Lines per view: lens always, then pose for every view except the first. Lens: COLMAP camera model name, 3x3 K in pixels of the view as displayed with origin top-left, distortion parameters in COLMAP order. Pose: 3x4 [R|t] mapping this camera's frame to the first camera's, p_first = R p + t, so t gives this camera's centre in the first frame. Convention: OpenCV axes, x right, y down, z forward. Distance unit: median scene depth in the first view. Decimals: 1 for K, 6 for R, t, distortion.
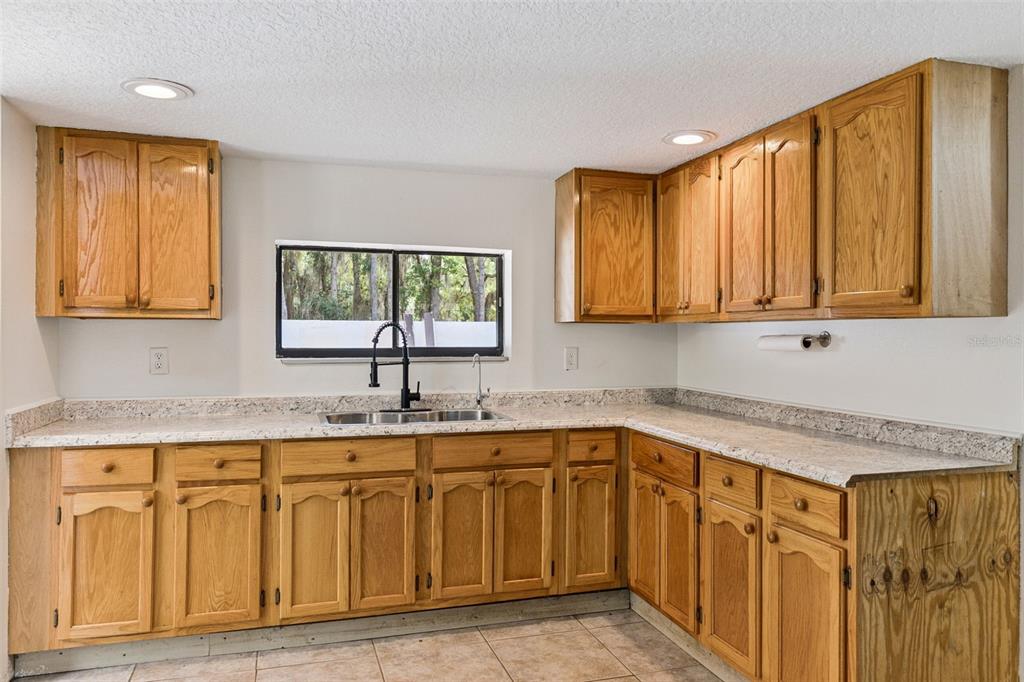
lens RADIAL K [[731.4, 0, 512.0], [0, 731.4, 341.0], [0, 0, 1]] dist [-0.001894, -0.000339]
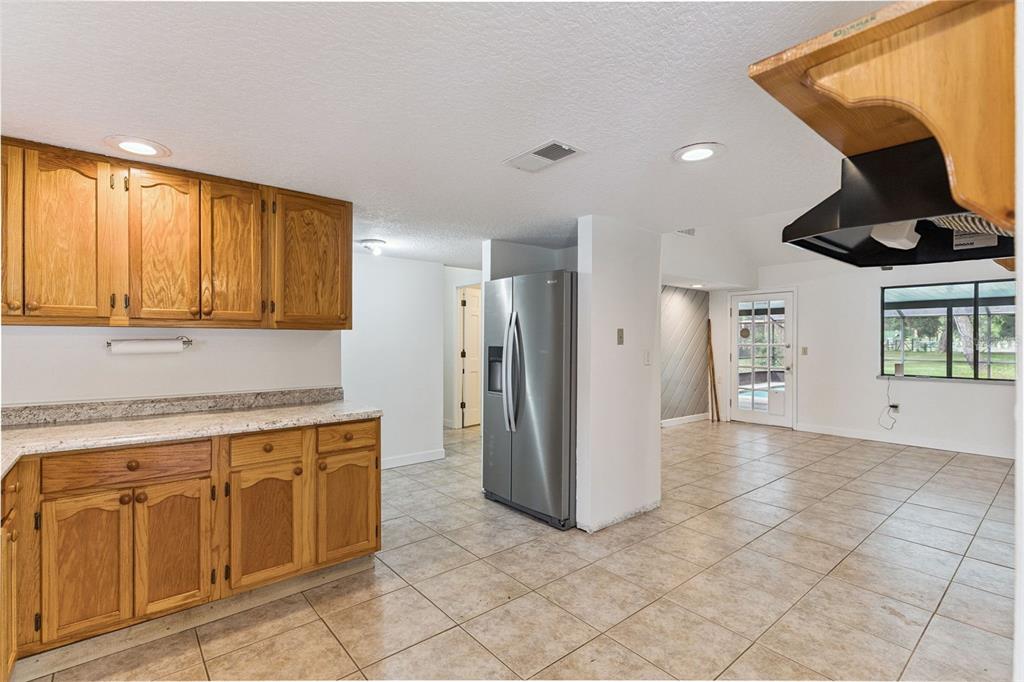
lens RADIAL K [[461.7, 0, 517.6], [0, 461.7, 346.2], [0, 0, 1]] dist [0.000019, -0.000032]
pose [[-0.378910, -0.014431, 0.925321, -0.598615], [0.006667, 0.999810, 0.018323, -0.007527], [-0.925410, 0.013112, -0.378742, 0.806966]]
